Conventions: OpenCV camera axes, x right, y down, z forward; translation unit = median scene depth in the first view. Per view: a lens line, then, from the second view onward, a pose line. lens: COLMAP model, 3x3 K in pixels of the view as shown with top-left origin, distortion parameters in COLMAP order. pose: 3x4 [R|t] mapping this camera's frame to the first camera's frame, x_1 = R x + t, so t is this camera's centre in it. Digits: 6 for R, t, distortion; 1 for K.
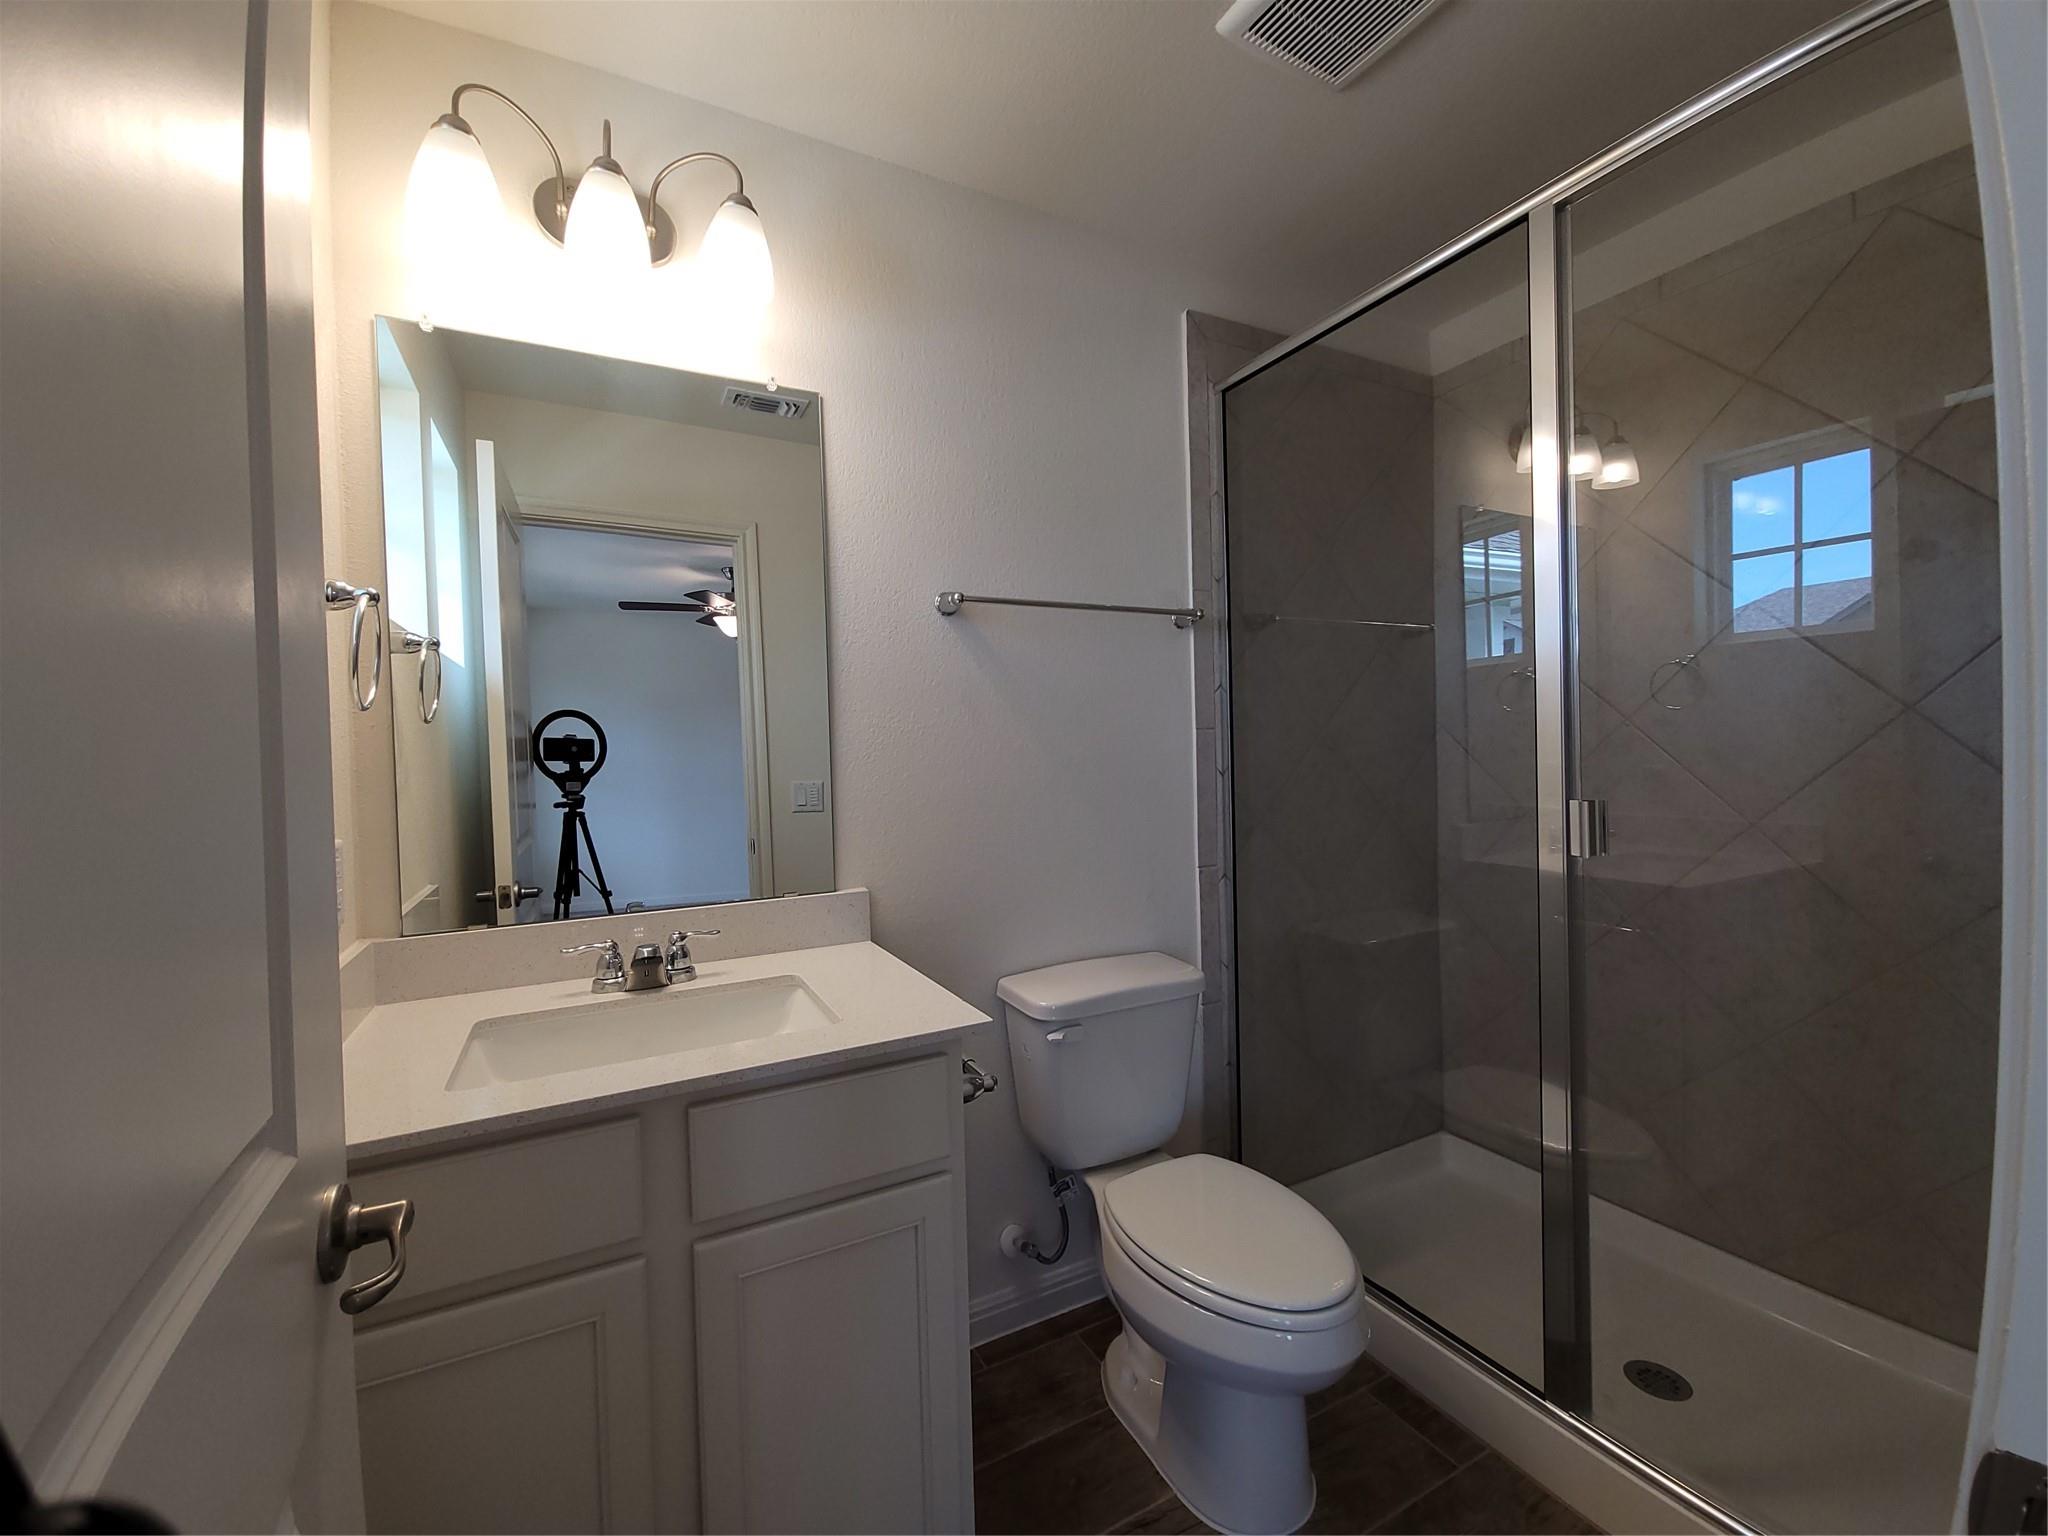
lens RADIAL K [[828.5, 0, 1016.2], [0, 828.5, 764.4], [0, 0, 1]] dist [0.009769, -0.005592]
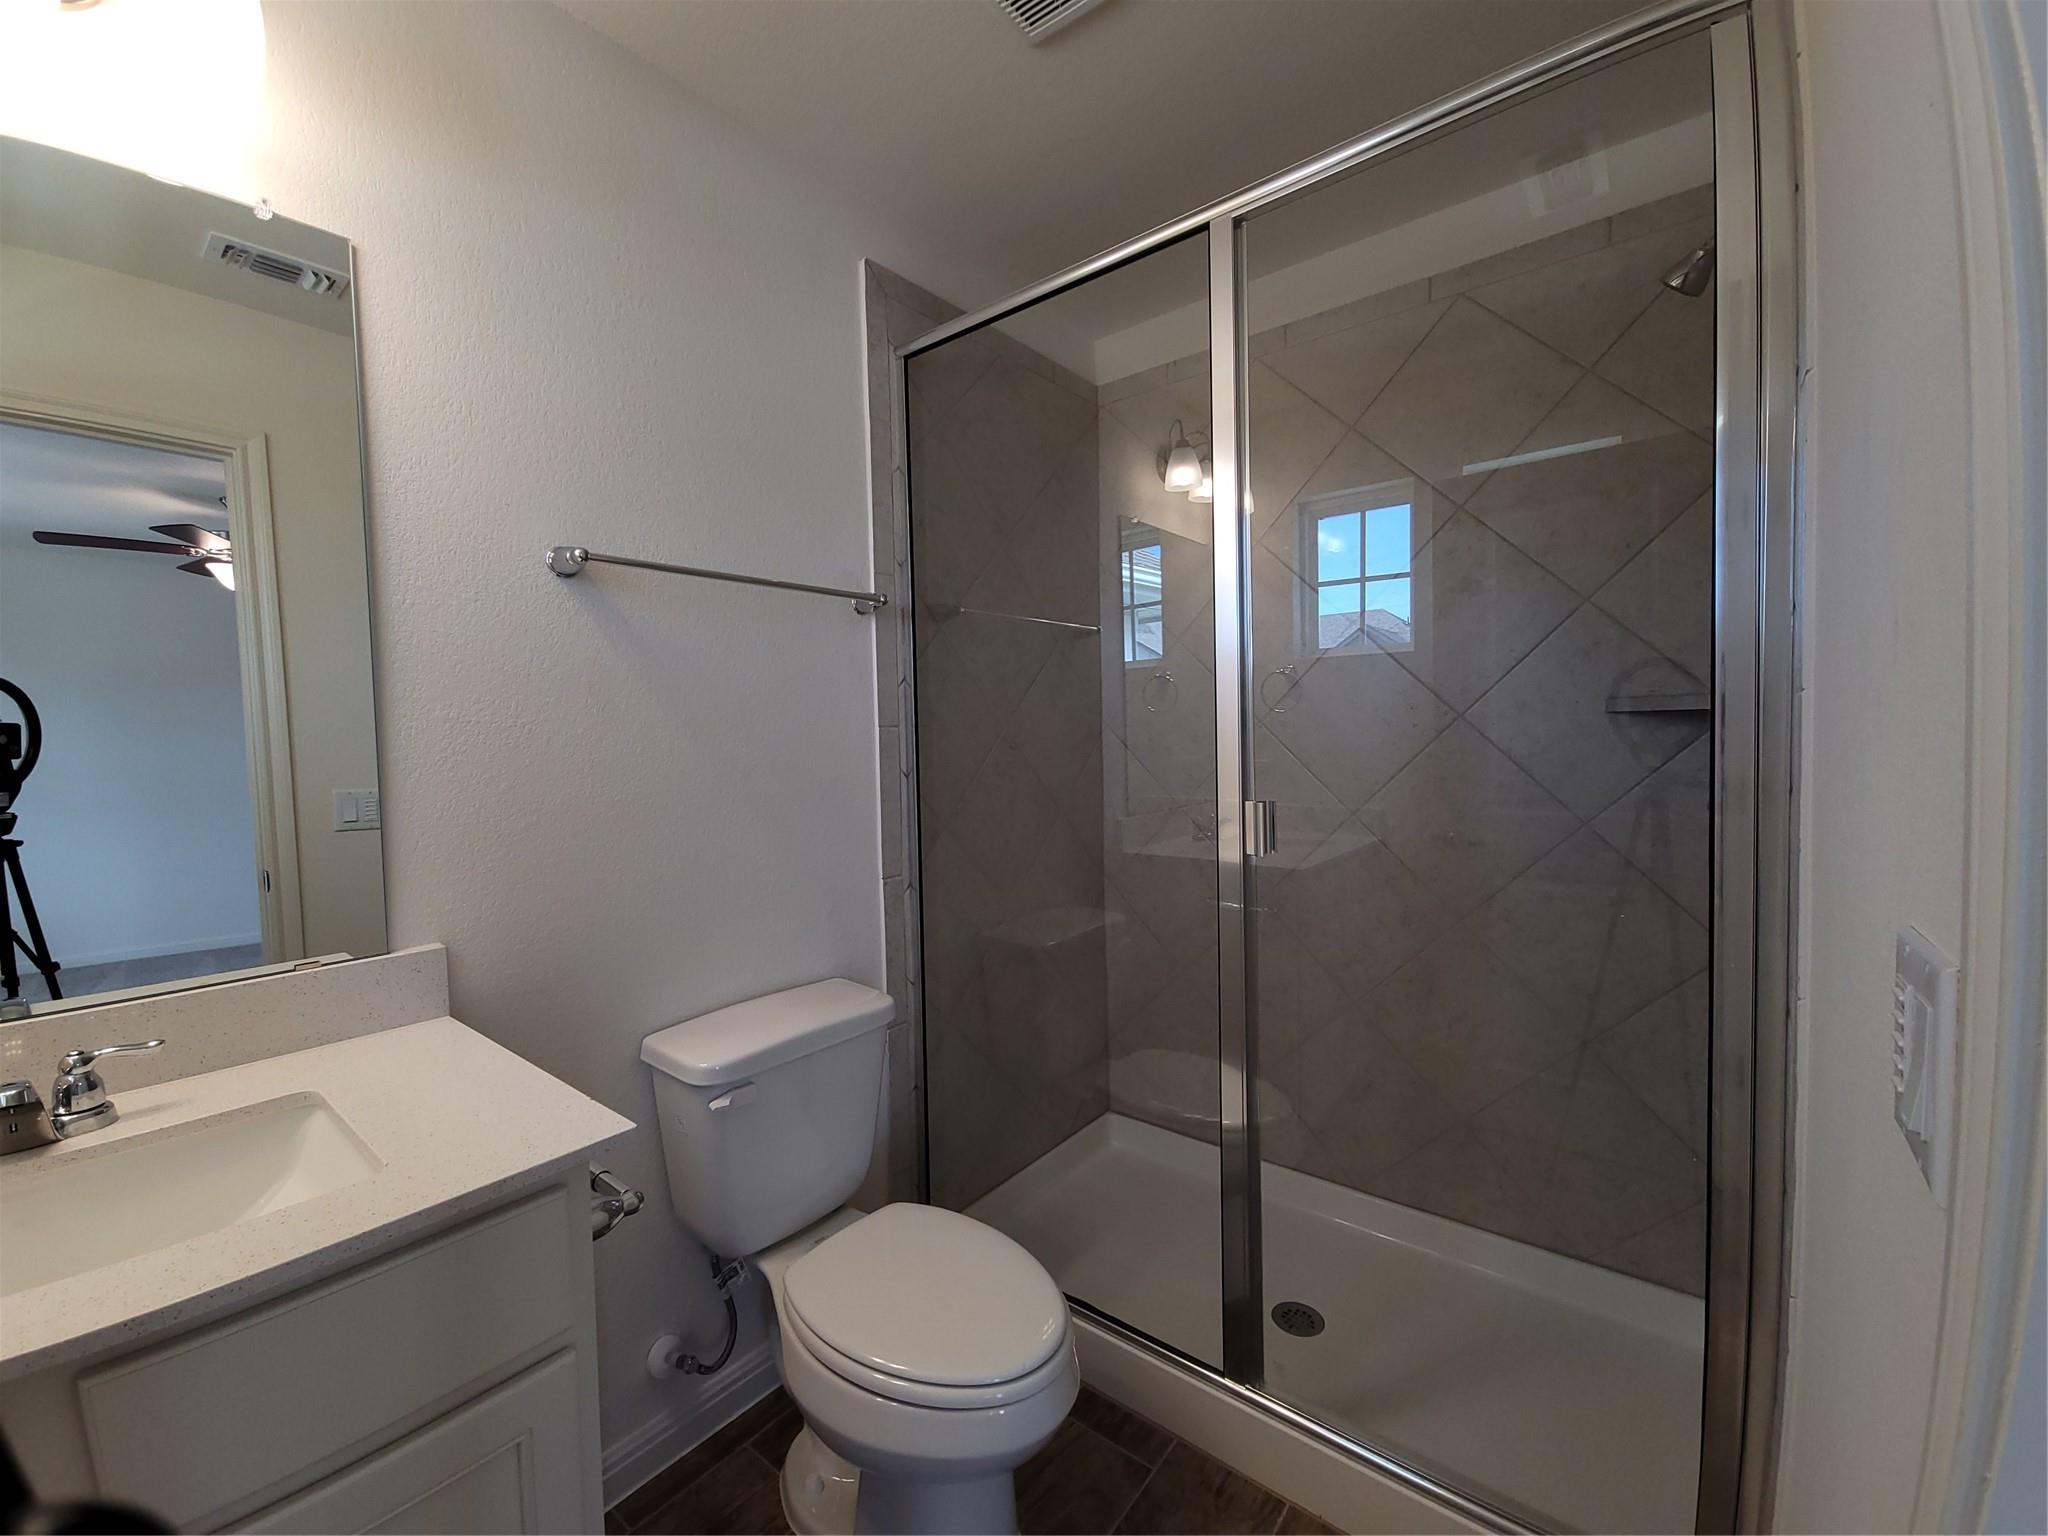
lens RADIAL K [[827.5, 0, 1016.4], [0, 827.5, 763.9], [0, 0, 1]] dist [0.014213, -0.010858]
pose [[0.918076, -0.009240, 0.396298, -0.004669], [0.005943, 0.999937, 0.009546, -0.009875], [-0.396361, -0.006409, 0.918072, 0.110140]]
